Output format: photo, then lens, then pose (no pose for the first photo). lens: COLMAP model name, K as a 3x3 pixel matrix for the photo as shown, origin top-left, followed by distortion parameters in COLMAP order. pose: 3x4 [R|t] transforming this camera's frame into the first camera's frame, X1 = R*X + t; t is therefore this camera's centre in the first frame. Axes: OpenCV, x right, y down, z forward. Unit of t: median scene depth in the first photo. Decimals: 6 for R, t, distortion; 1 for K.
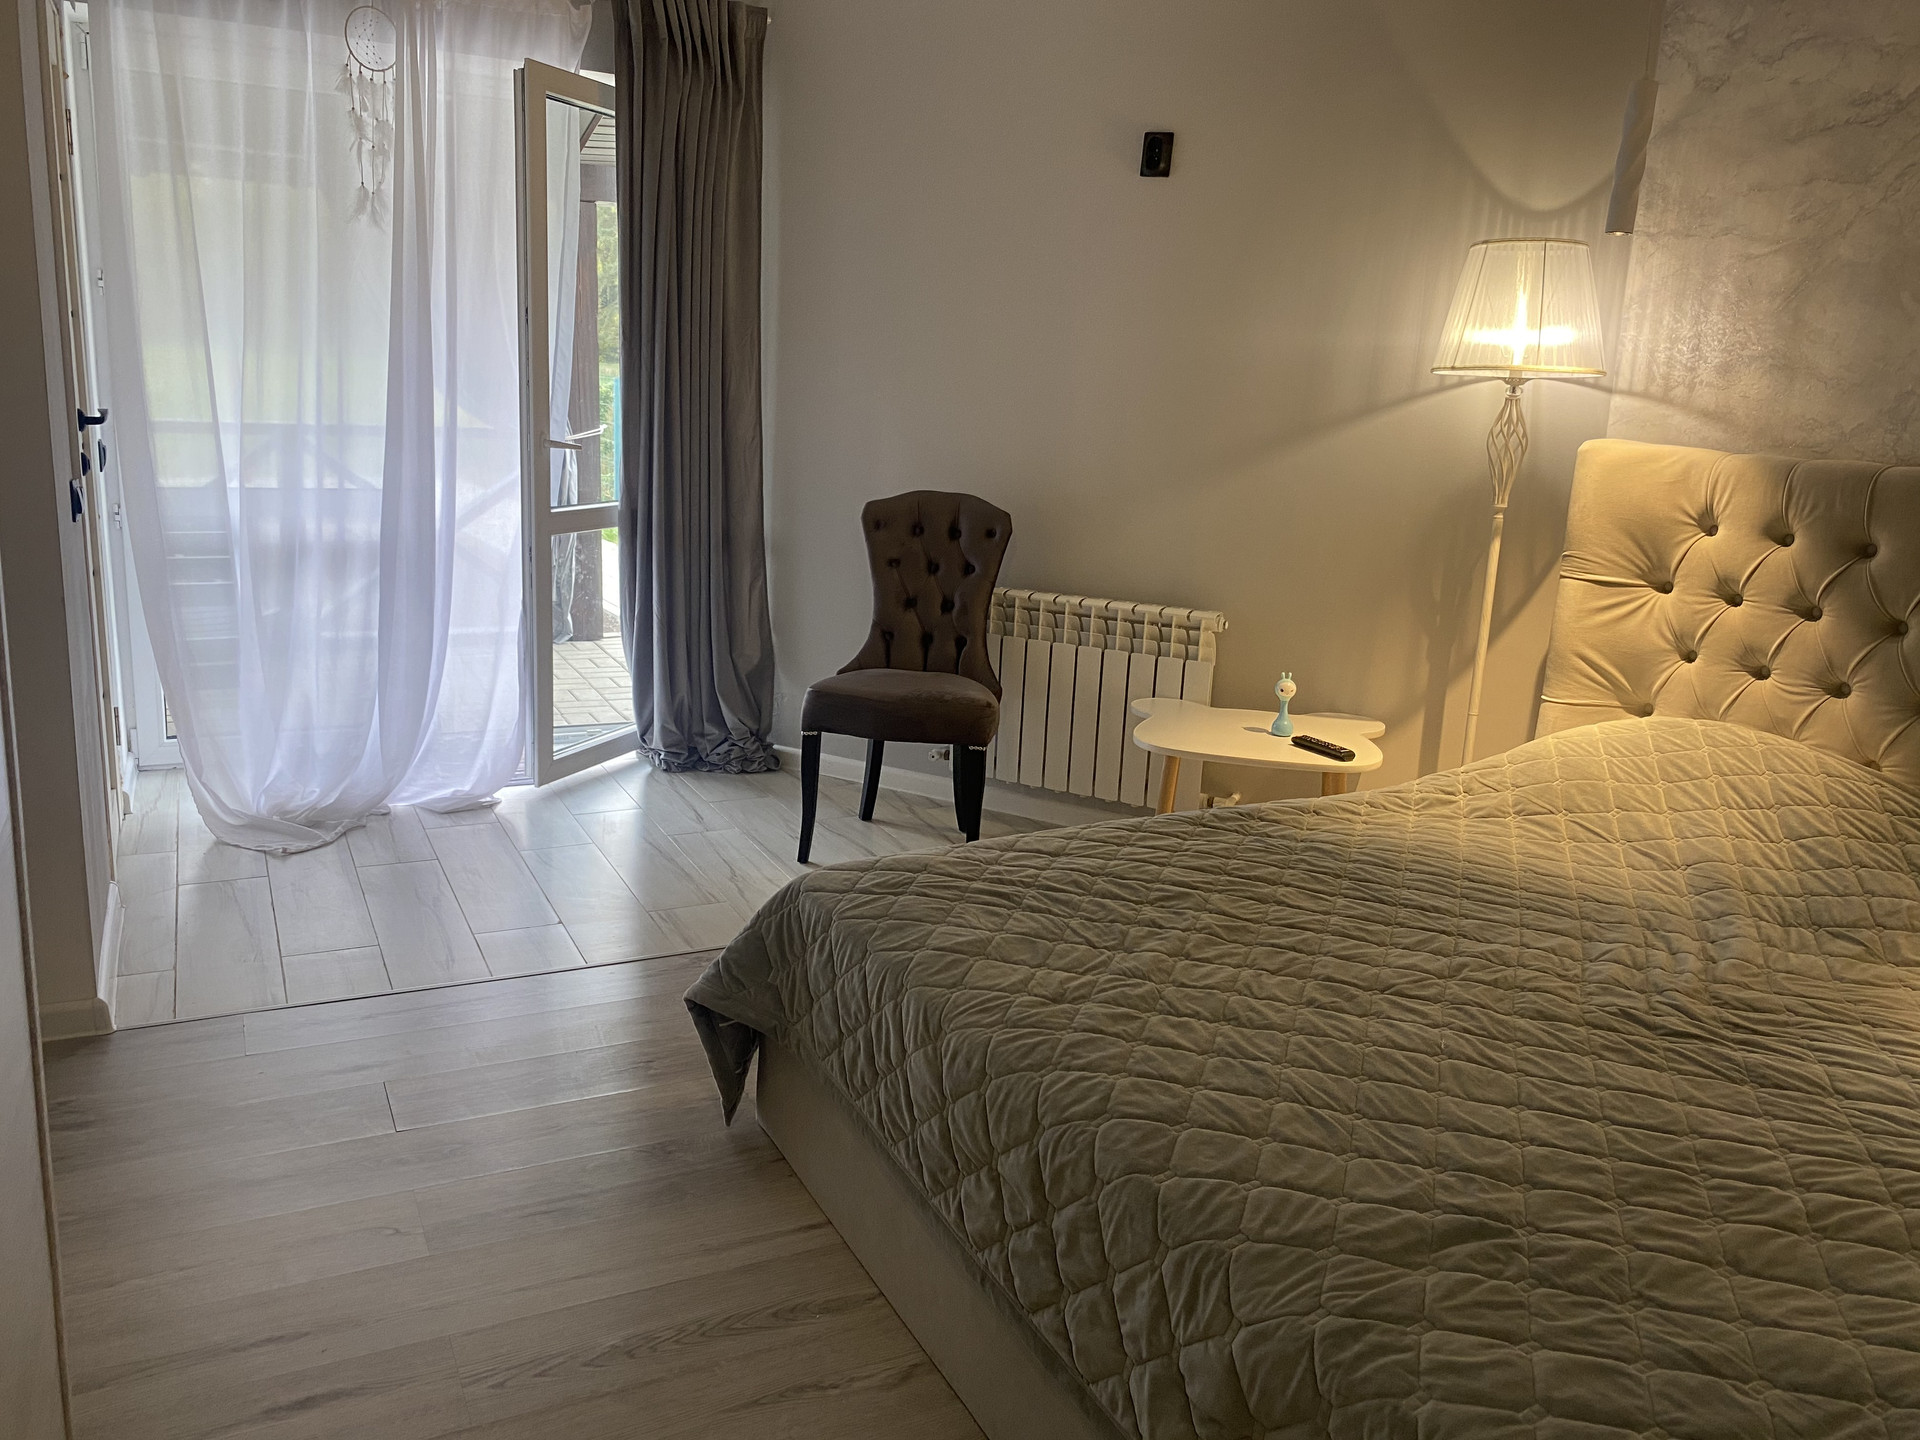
lens RADIAL K [[1456.0, 0, 958.7], [0, 1456.0, 717.6], [0, 0, 1]] dist [0.016904, -0.024062]
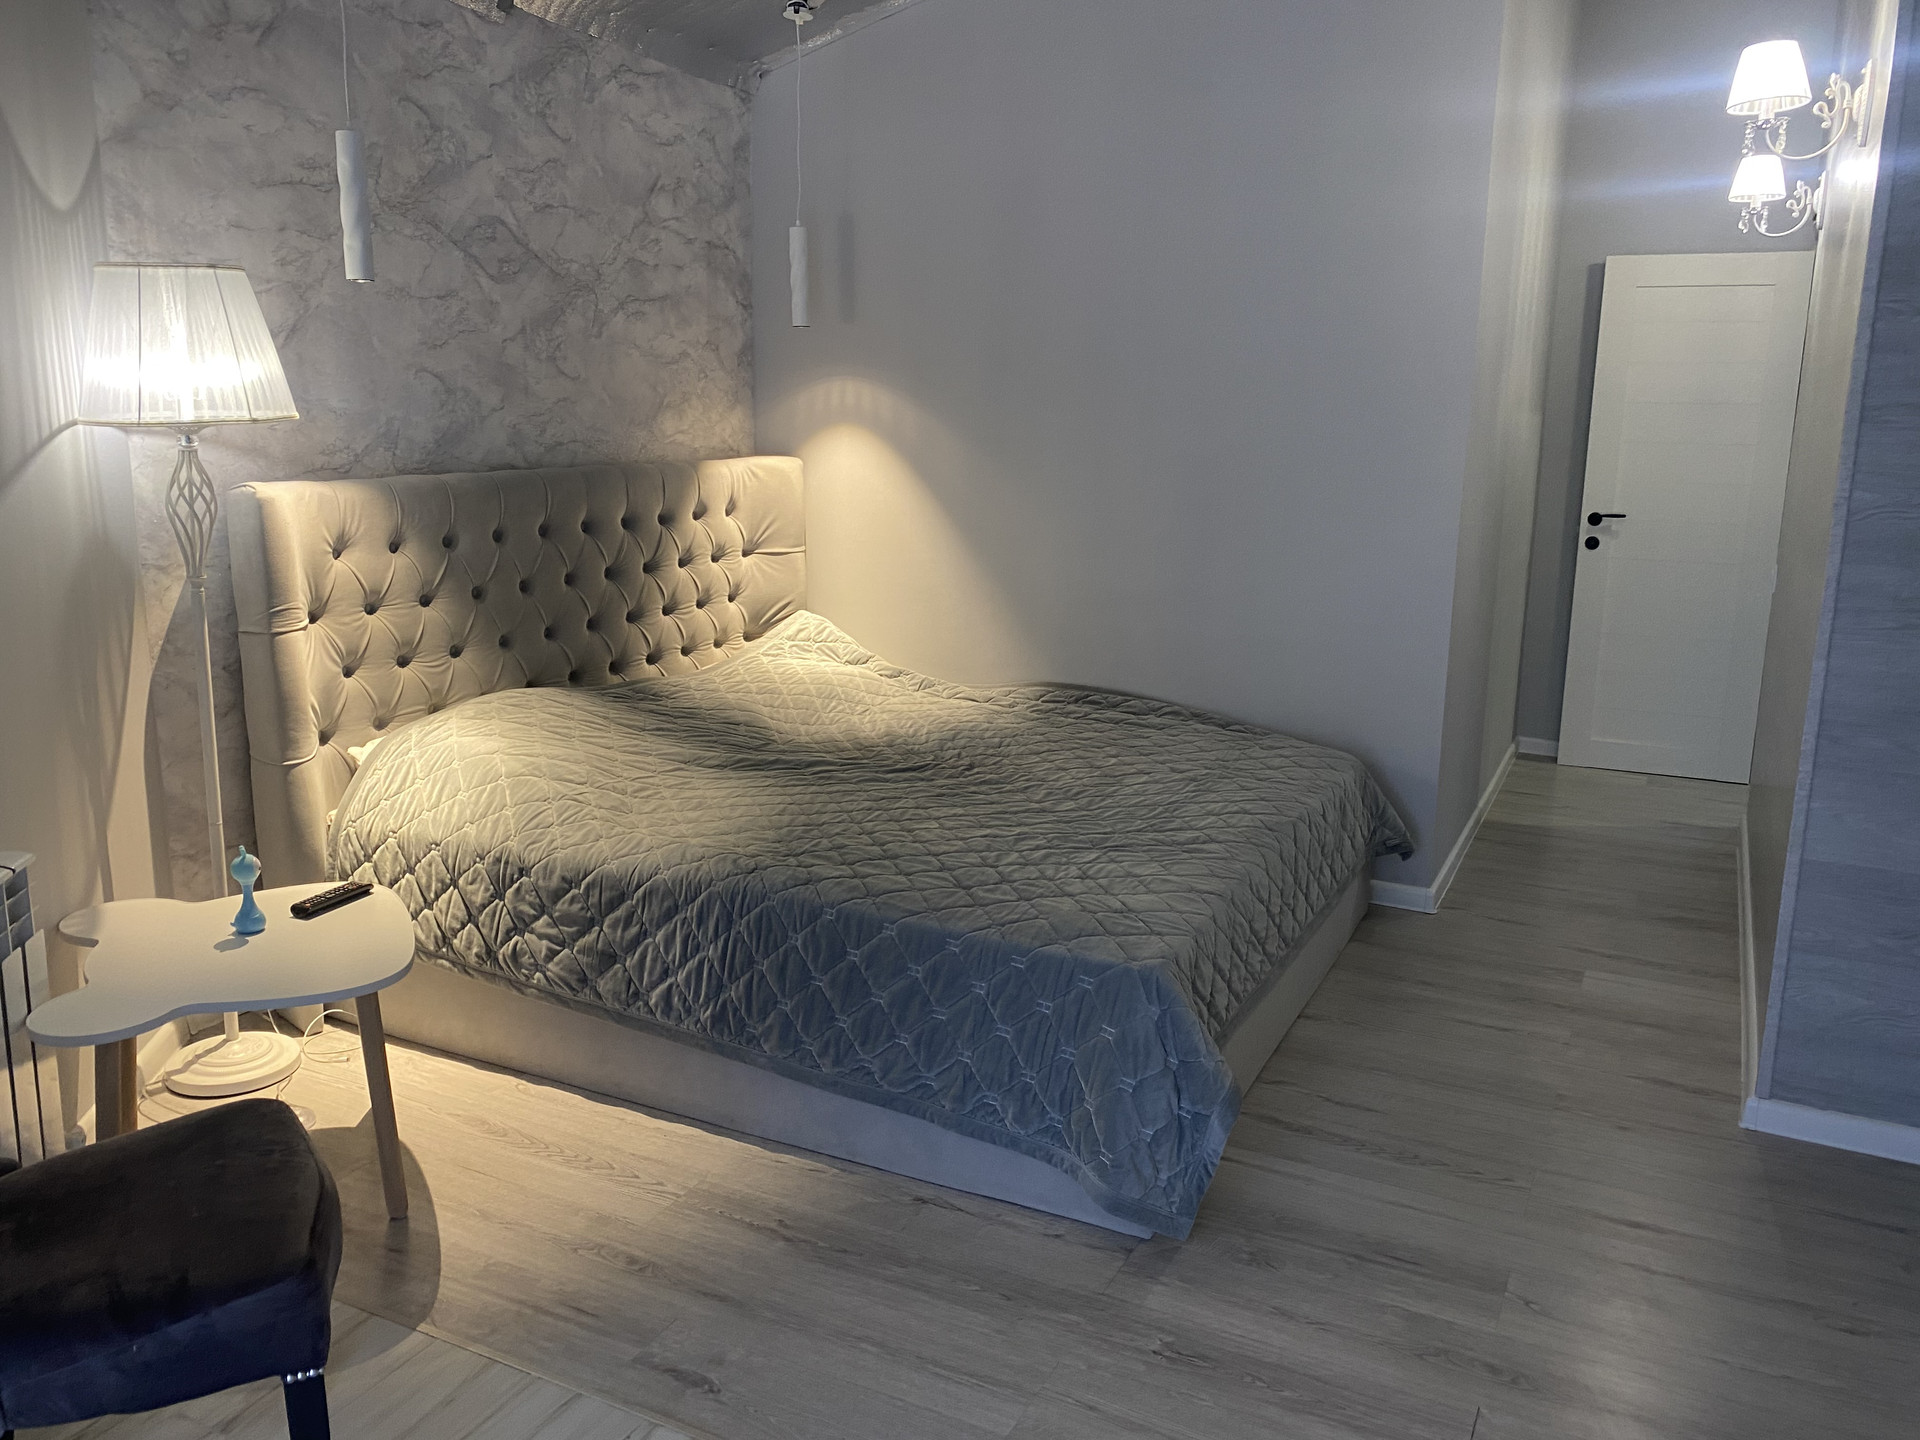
lens RADIAL K [[1456.0, 0, 958.7], [0, 1456.0, 717.6], [0, 0, 1]] dist [0.016904, -0.024062]
pose [[-0.594629, -0.234783, 0.768956, -0.595884], [0.138626, 0.912149, 0.385702, -0.362057], [-0.791959, 0.335948, -0.509844, 1.201544]]
